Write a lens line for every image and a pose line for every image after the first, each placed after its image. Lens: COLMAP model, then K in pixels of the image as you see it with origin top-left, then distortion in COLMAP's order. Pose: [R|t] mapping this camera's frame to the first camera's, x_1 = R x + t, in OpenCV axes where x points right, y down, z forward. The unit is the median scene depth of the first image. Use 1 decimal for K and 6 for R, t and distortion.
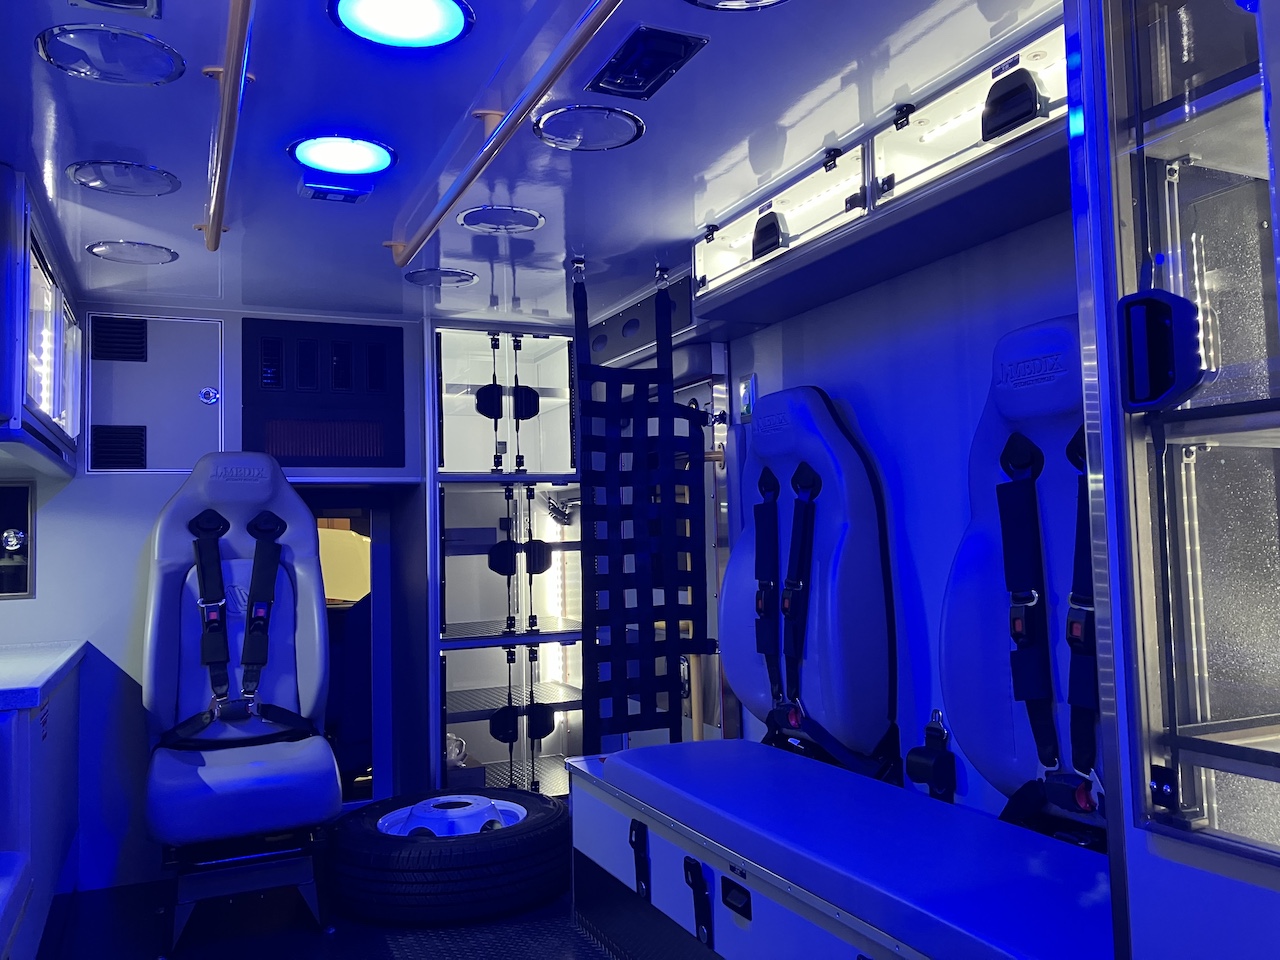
lens RADIAL K [[1057.7, 0, 643.5], [0, 1057.7, 471.7], [0, 0, 1]] dist [0.045565, -0.009385]
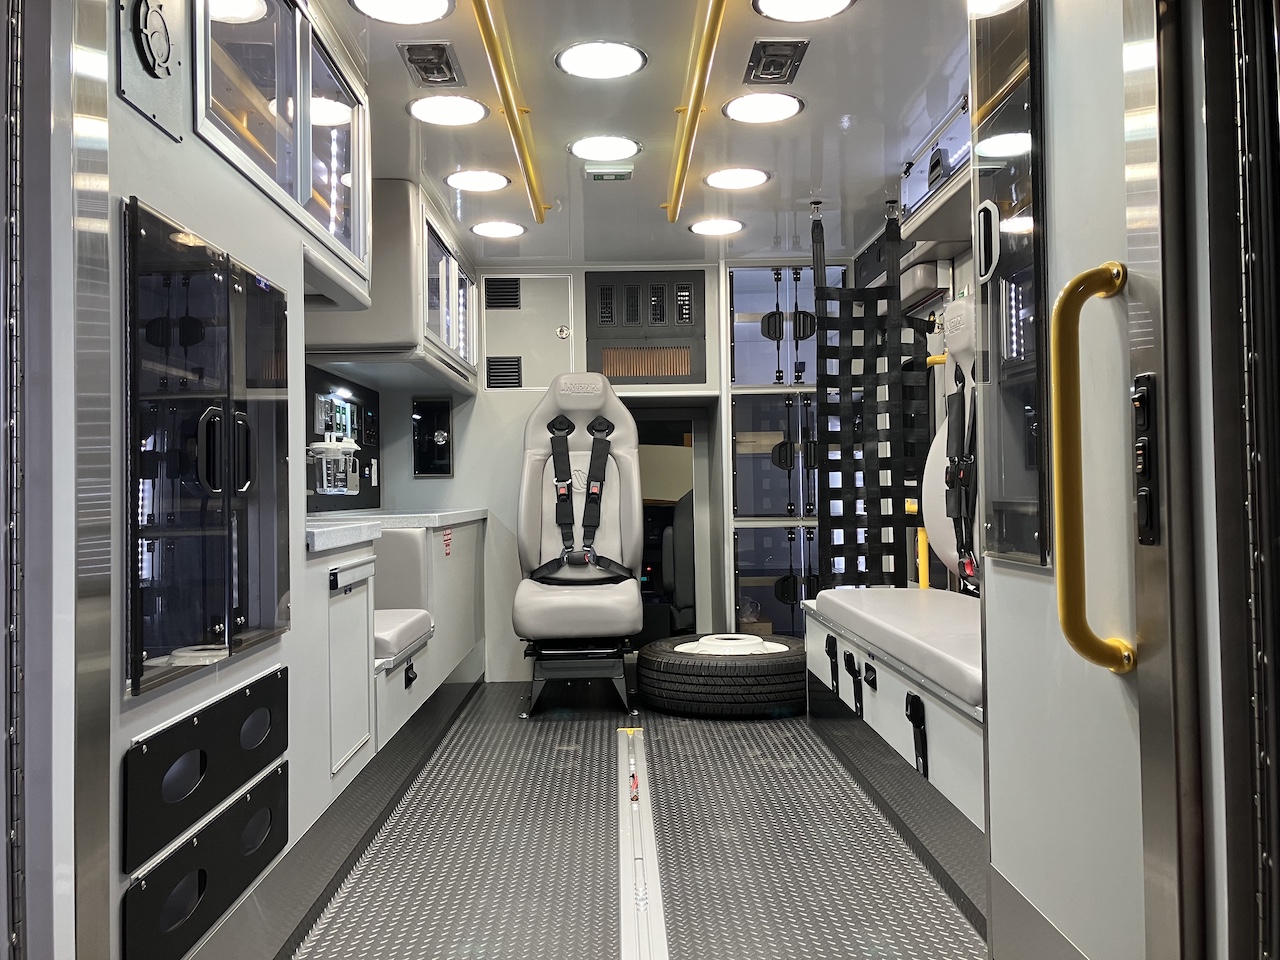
lens RADIAL K [[1046.3, 0, 632.9], [0, 1046.3, 472.6], [0, 0, 1]] dist [0.154079, -0.220722]
pose [[0.920862, 0.002938, -0.389877, 0.206559], [0.018103, 0.998571, 0.050281, 0.043704], [0.389467, -0.053360, 0.919493, -0.209148]]
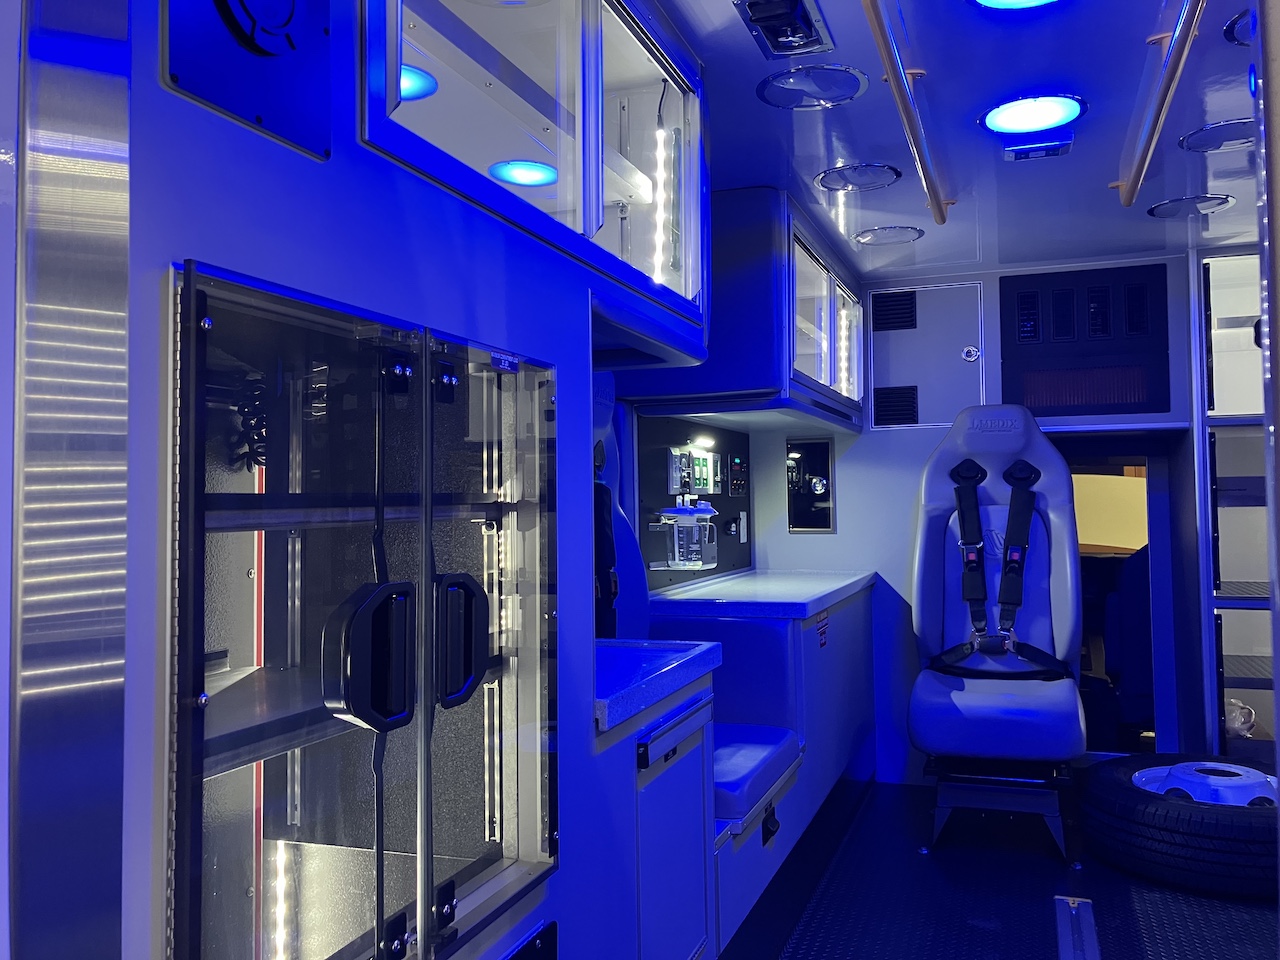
lens RADIAL K [[1052.9, 0, 646.3], [0, 1052.9, 465.9], [0, 0, 1]] dist [0.026772, -0.015118]
pose [[0.722602, -0.006755, -0.691232, 0.101833], [0.037738, 0.998846, 0.029690, -0.002165], [0.690234, -0.047540, 0.722023, -0.005173]]
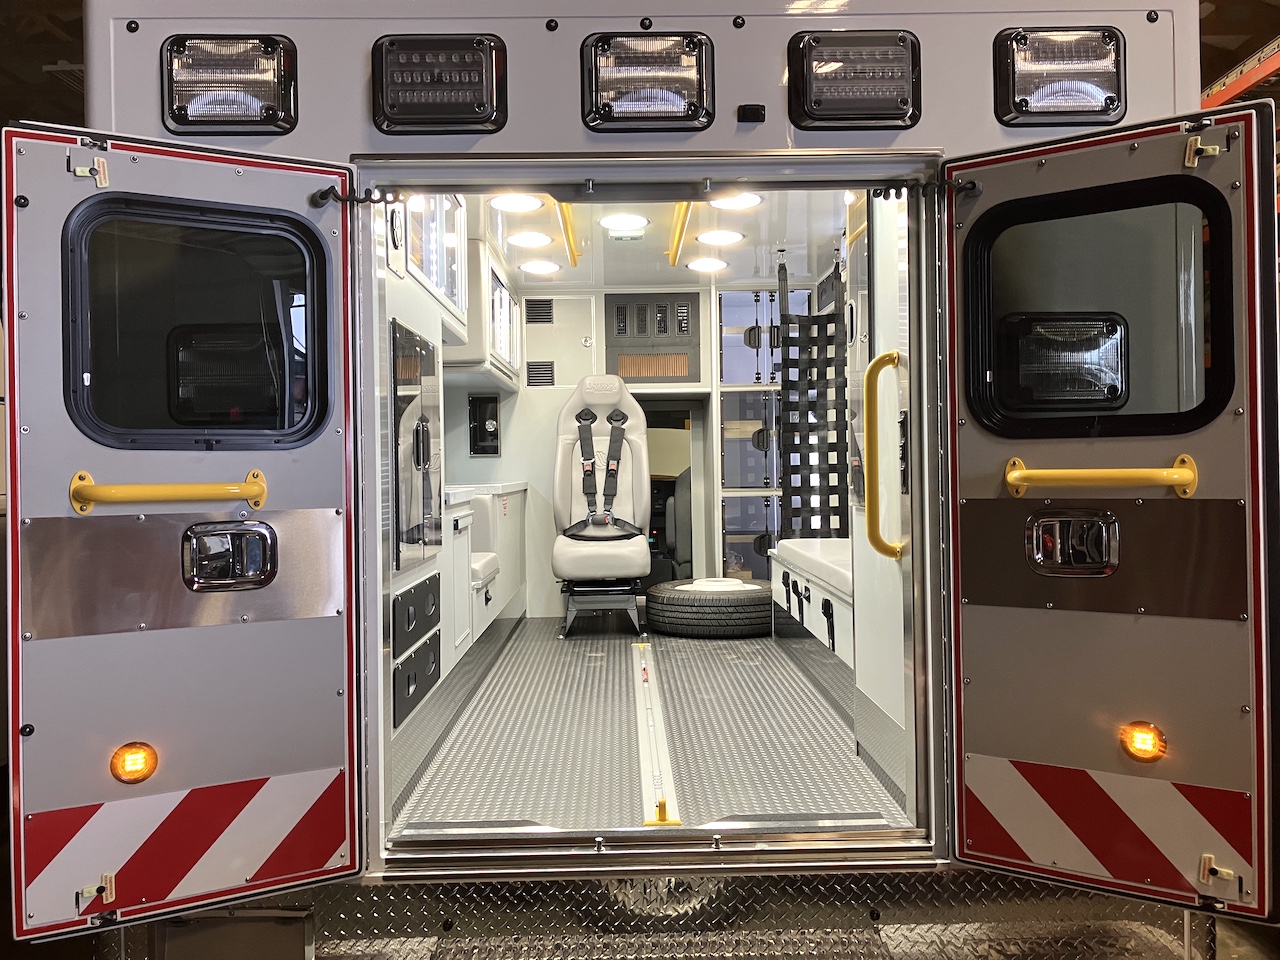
lens RADIAL K [[1045.4, 0, 630.4], [0, 1045.4, 471.0], [0, 0, 1]] dist [0.133492, -0.379237]
pose [[0.918157, 0.011080, -0.396062, 0.345368], [0.018543, 0.997312, 0.070886, 0.017941], [0.395783, -0.072429, 0.915483, -0.556794]]
